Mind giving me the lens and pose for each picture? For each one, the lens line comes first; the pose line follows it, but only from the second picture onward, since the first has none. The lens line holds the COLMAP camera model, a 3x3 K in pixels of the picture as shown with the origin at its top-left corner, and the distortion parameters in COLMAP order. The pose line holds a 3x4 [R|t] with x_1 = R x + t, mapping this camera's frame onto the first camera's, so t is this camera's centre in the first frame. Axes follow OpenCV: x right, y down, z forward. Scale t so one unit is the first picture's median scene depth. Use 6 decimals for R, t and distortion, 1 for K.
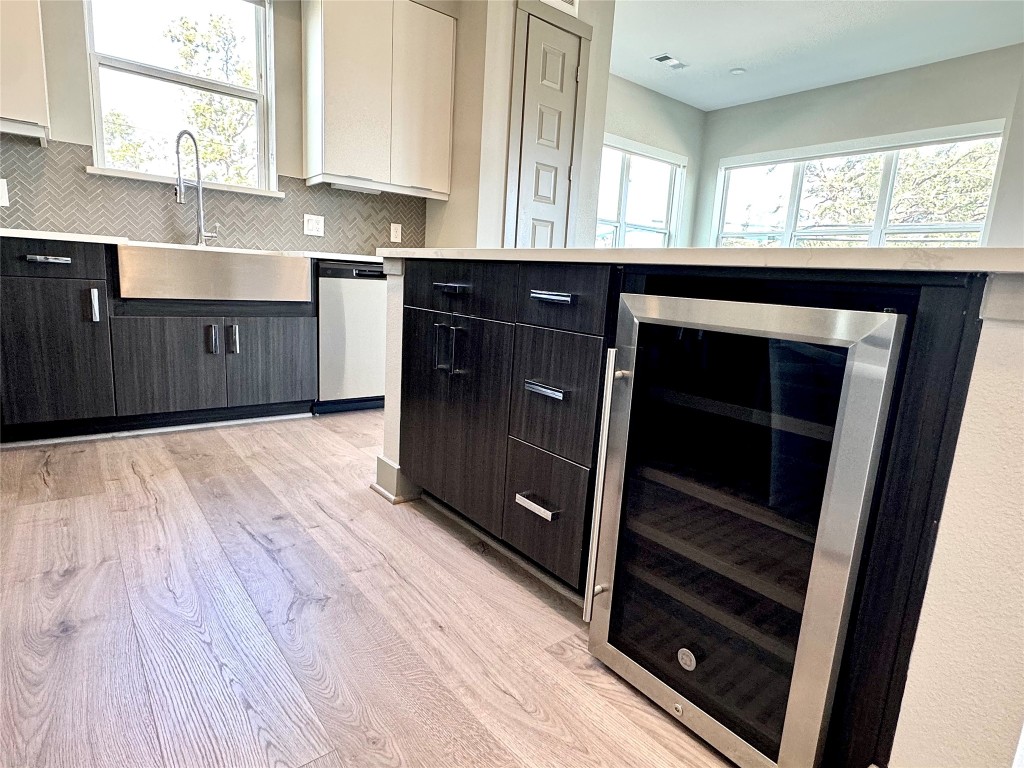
lens RADIAL K [[555.5, 0, 512.0], [0, 555.5, 384.0], [0, 0, 1]] dist [-0.003569, 0.000854]
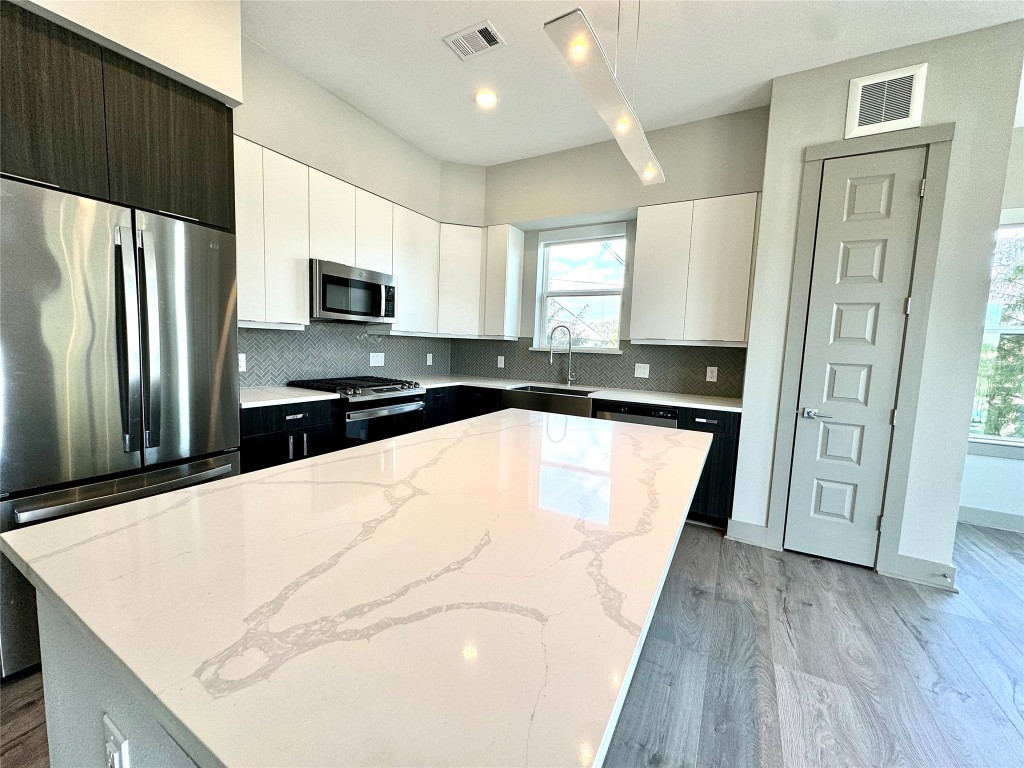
lens RADIAL K [[408.3, 0, 511.6], [0, 408.3, 382.9], [0, 0, 1]] dist [-0.001685, -0.000173]
pose [[0.373685, 0.044129, -0.926506, 0.599547], [-0.187709, 0.981798, -0.028946, -0.197616], [0.908364, 0.184730, 0.375166, 0.375909]]
